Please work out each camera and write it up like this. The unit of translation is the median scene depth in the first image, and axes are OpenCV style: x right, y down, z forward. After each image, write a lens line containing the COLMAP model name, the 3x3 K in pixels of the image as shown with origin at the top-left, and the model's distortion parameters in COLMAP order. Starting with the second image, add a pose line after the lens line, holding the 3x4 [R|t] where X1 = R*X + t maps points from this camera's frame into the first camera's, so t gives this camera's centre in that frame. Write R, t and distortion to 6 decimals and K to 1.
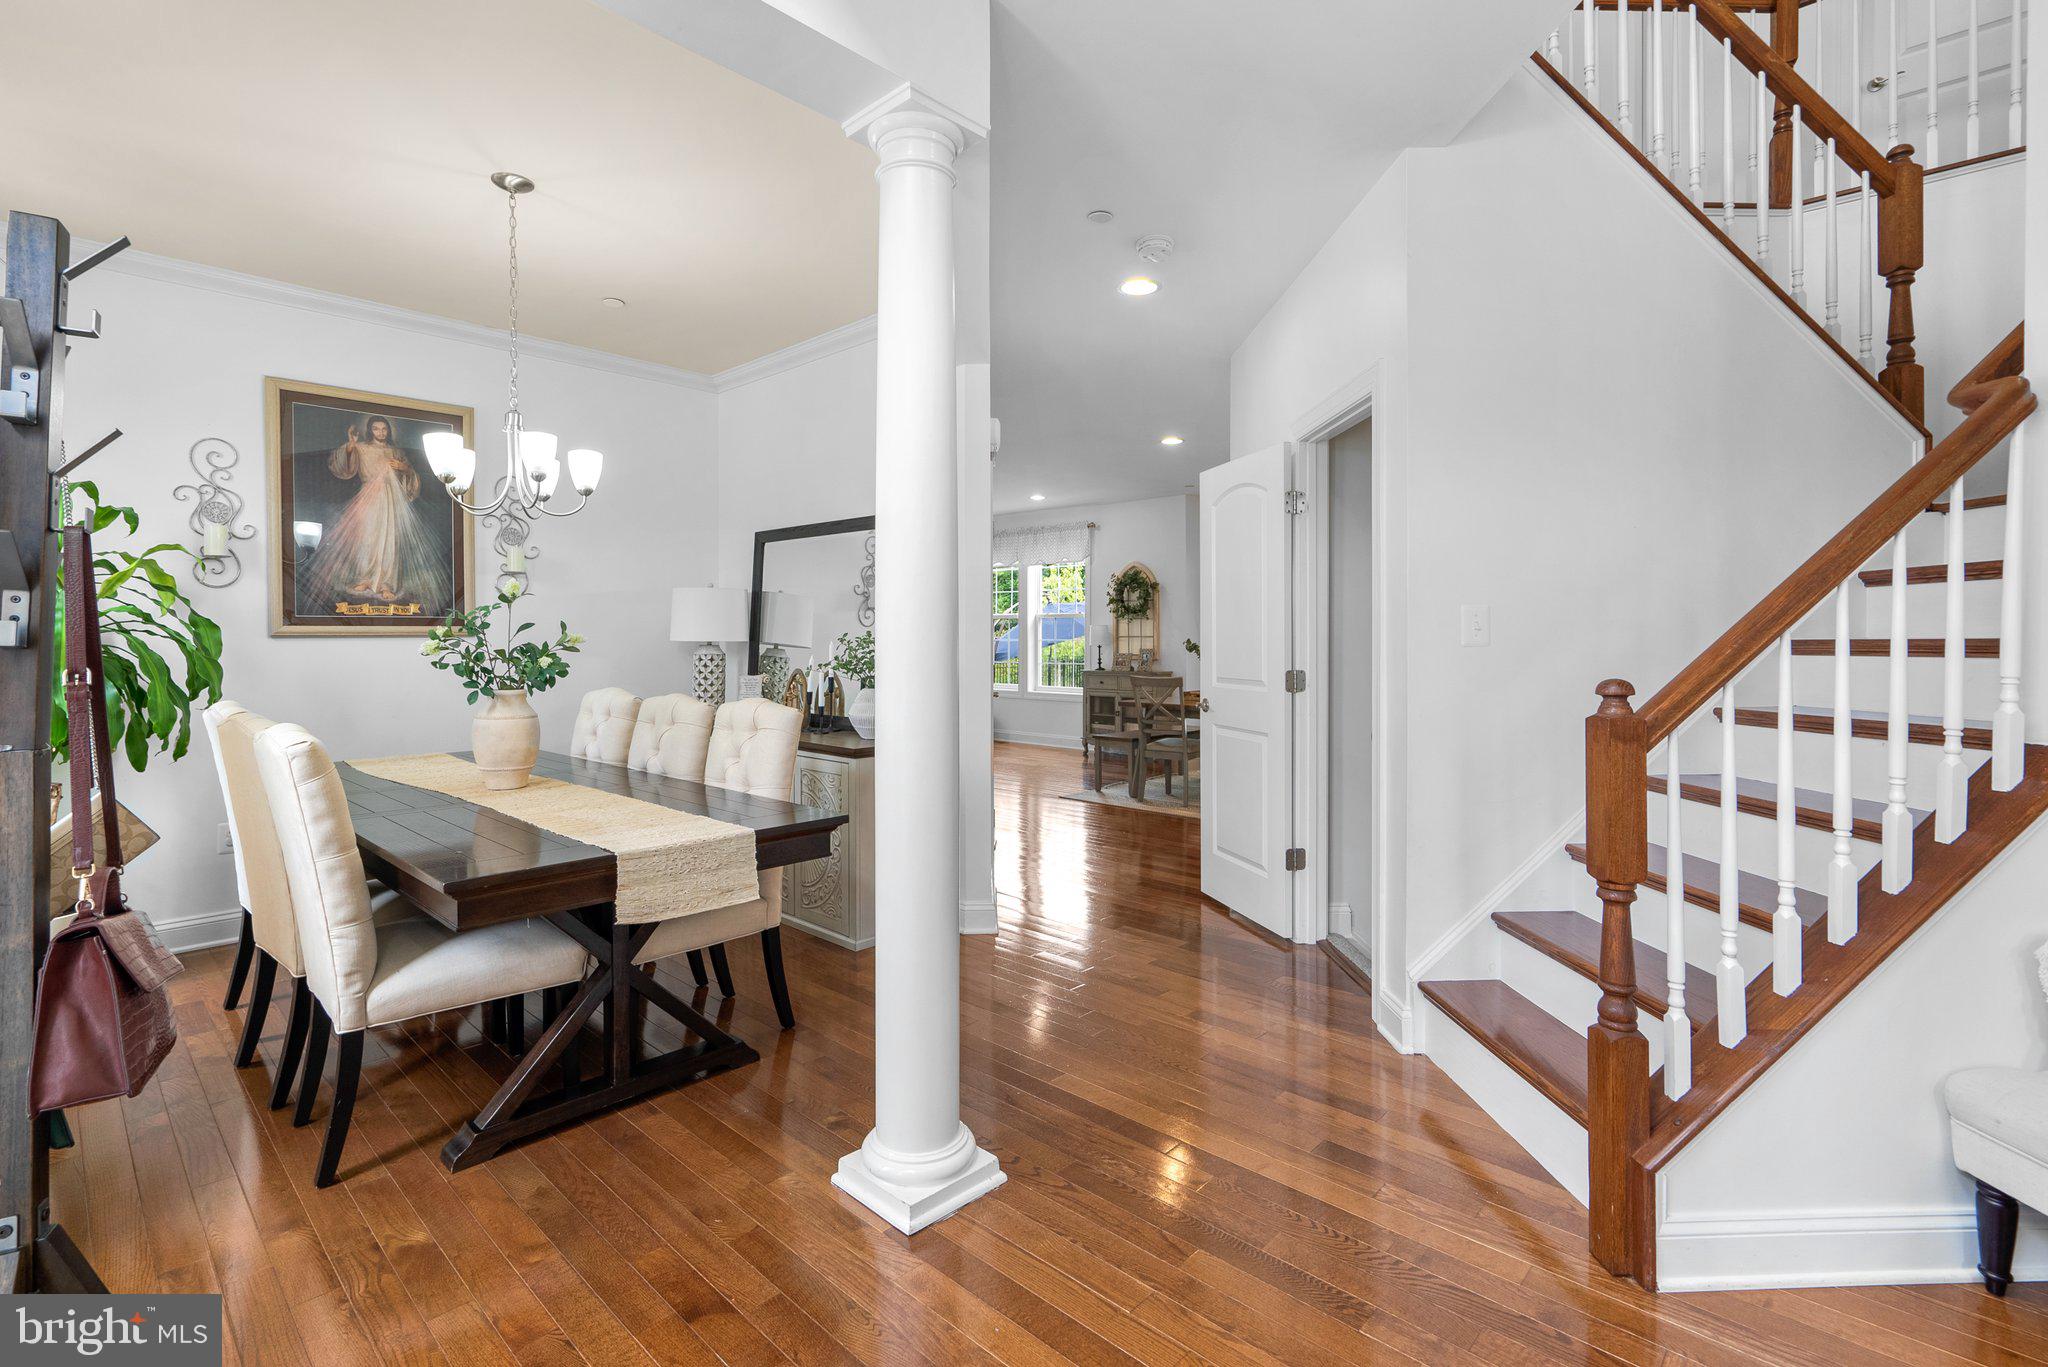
lens RADIAL K [[943.8, 0, 1024.0], [0, 943.8, 683.5], [0, 0, 1]] dist [0.000586, 0.000274]
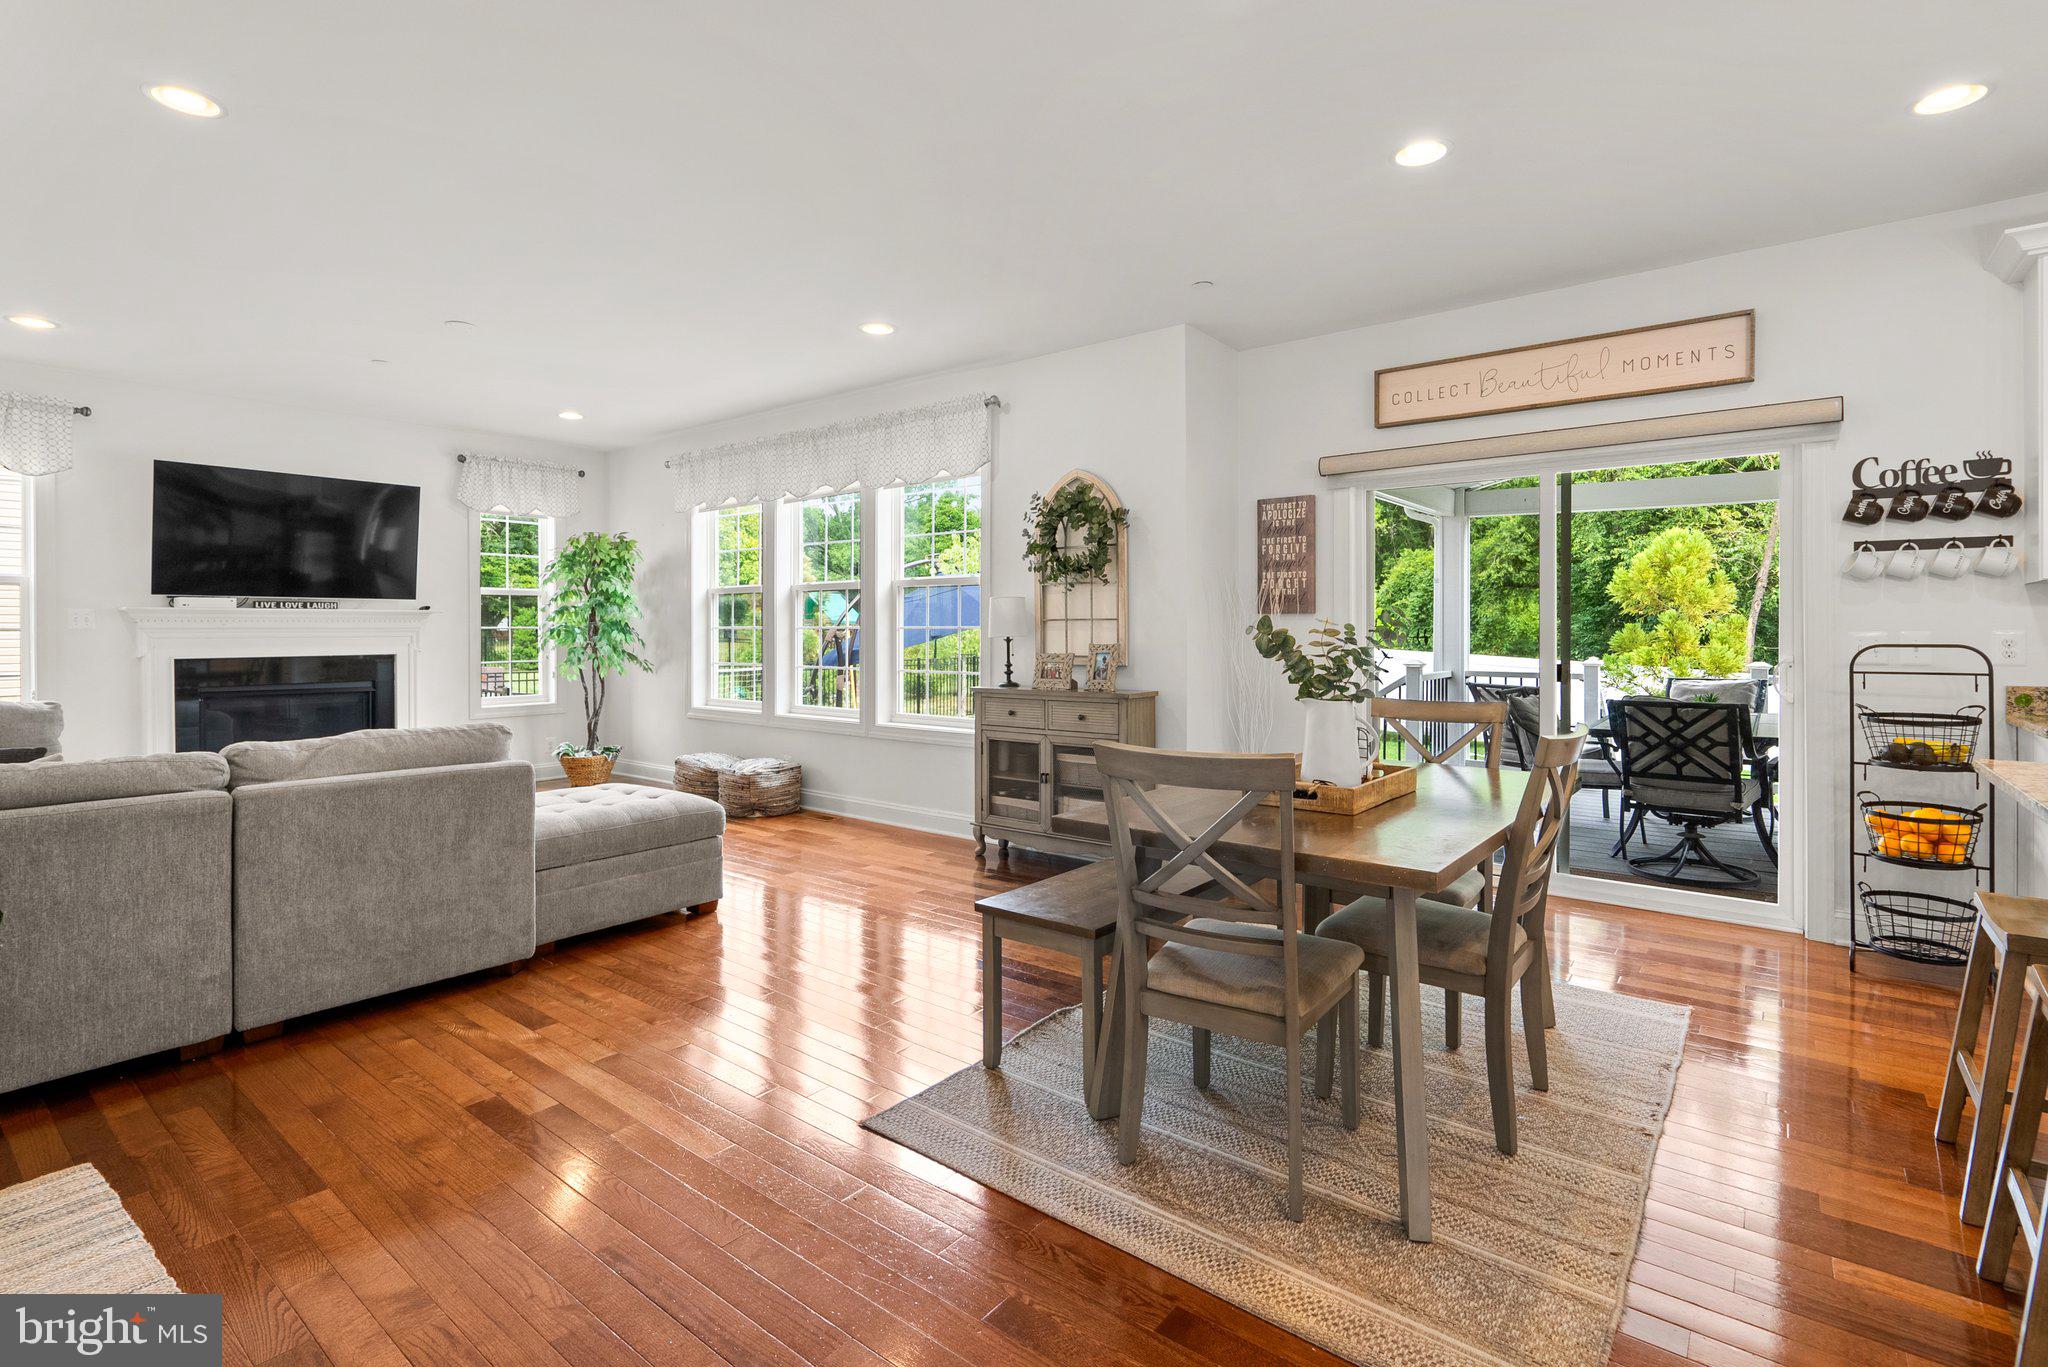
lens RADIAL K [[966.1, 0, 1027.7], [0, 966.1, 621.1], [0, 0, 1]] dist [0.001234, 0.001002]
pose [[0.996430, 0.005143, 0.084264, 0.047827], [0.000341, 0.997890, -0.064933, -0.016060], [-0.084421, 0.064730, 0.994326, 0.496427]]
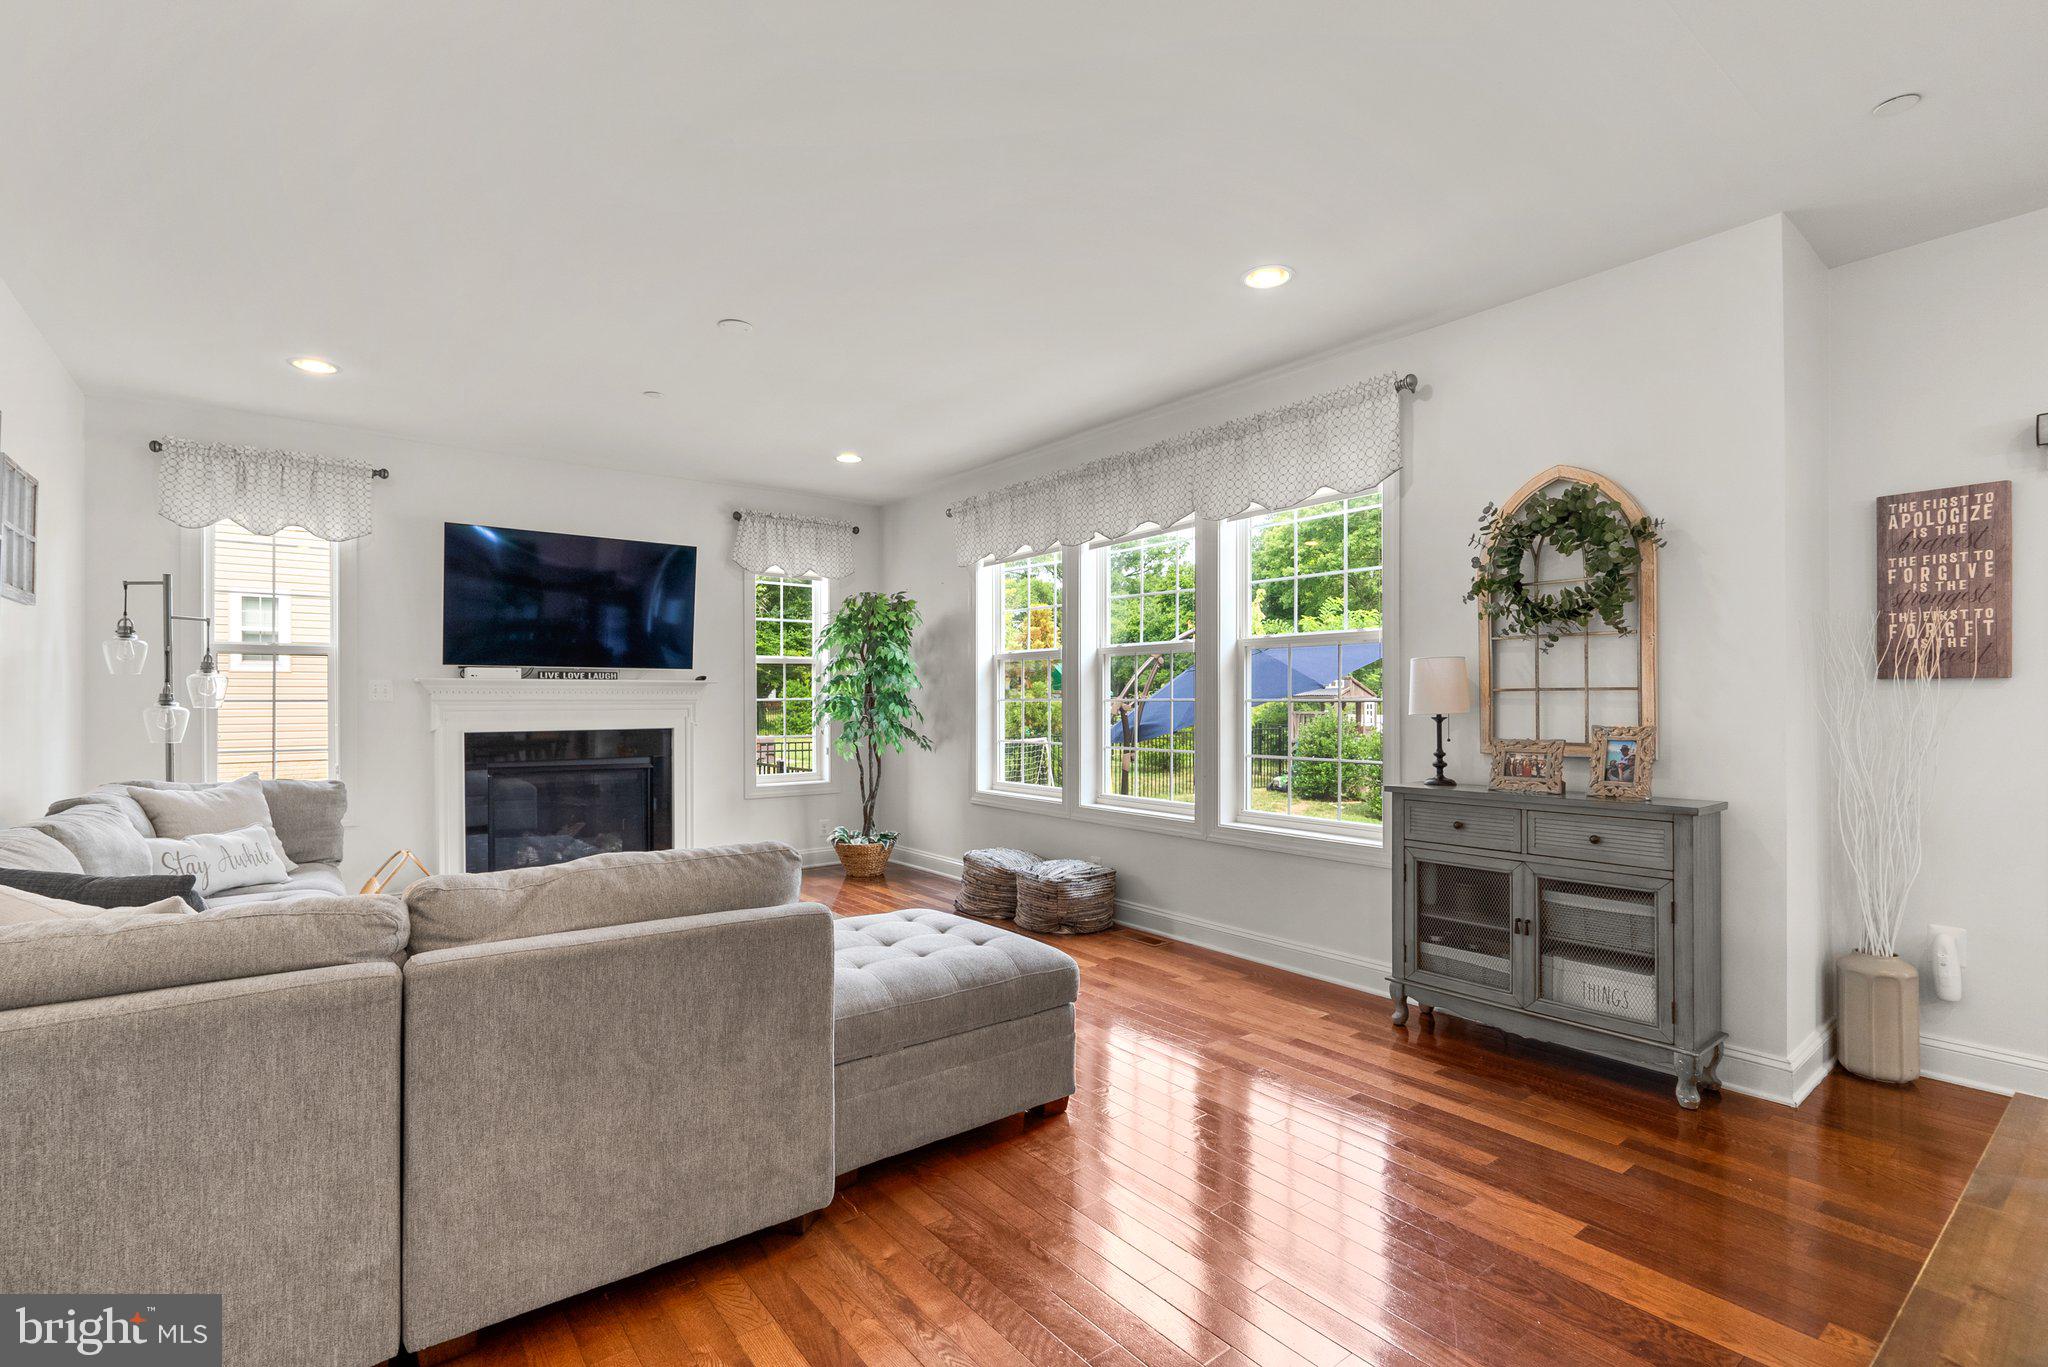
lens RADIAL K [[943.8, 0, 1024.0], [0, 943.8, 683.5], [0, 0, 1]] dist [0.000586, 0.000274]
pose [[0.988518, 0.002423, -0.151081, -0.019363], [-0.013471, 0.997303, -0.072150, -0.024989], [0.150499, 0.073357, 0.985885, 0.639211]]
